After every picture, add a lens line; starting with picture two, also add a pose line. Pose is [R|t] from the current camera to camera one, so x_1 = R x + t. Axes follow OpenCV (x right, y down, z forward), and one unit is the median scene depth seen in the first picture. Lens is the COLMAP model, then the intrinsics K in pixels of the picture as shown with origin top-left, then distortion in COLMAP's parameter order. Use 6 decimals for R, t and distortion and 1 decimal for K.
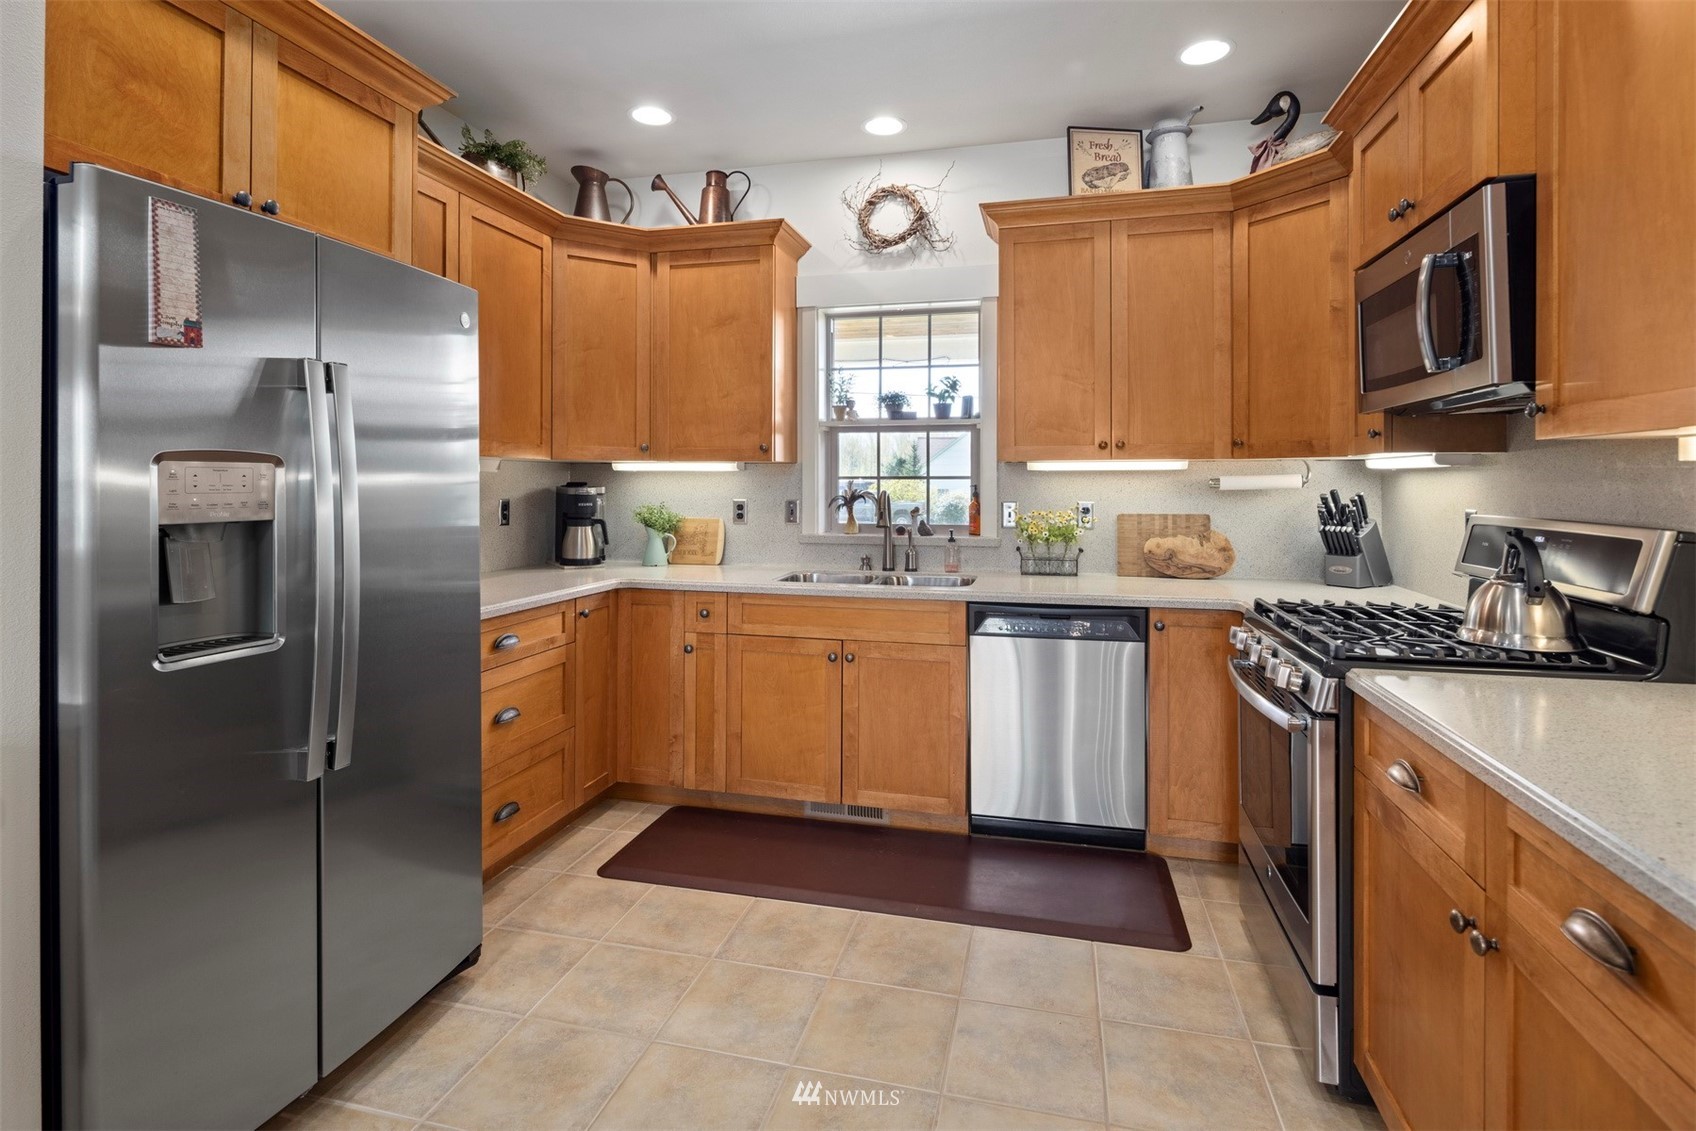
lens RADIAL K [[822.4, 0, 853.6], [0, 822.4, 474.9], [0, 0, 1]] dist [0.007827, -0.006549]
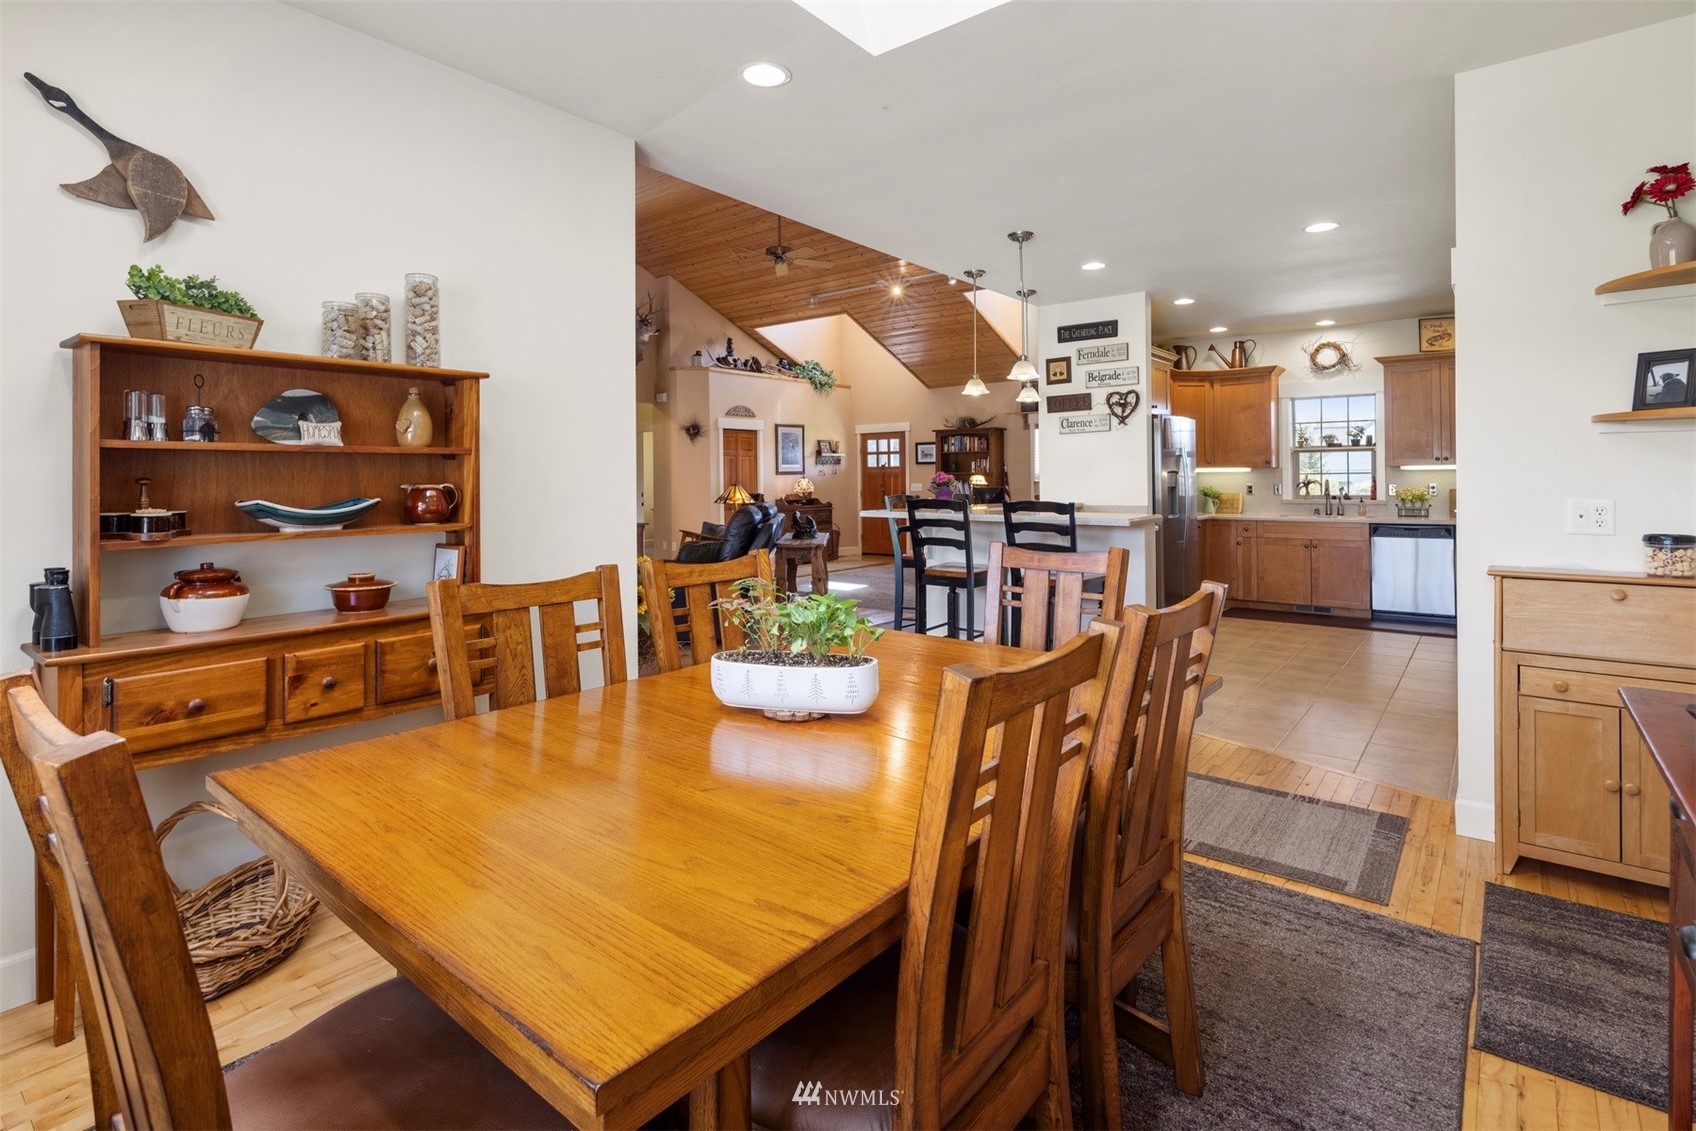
lens RADIAL K [[822.4, 0, 850.7], [0, 822.4, 475.8], [0, 0, 1]] dist [0.007827, -0.006549]
pose [[0.908740, -0.012045, -0.417189, -0.208305], [0.015570, 0.999866, 0.005047, -0.022651], [0.417072, -0.011083, 0.908806, -1.622783]]
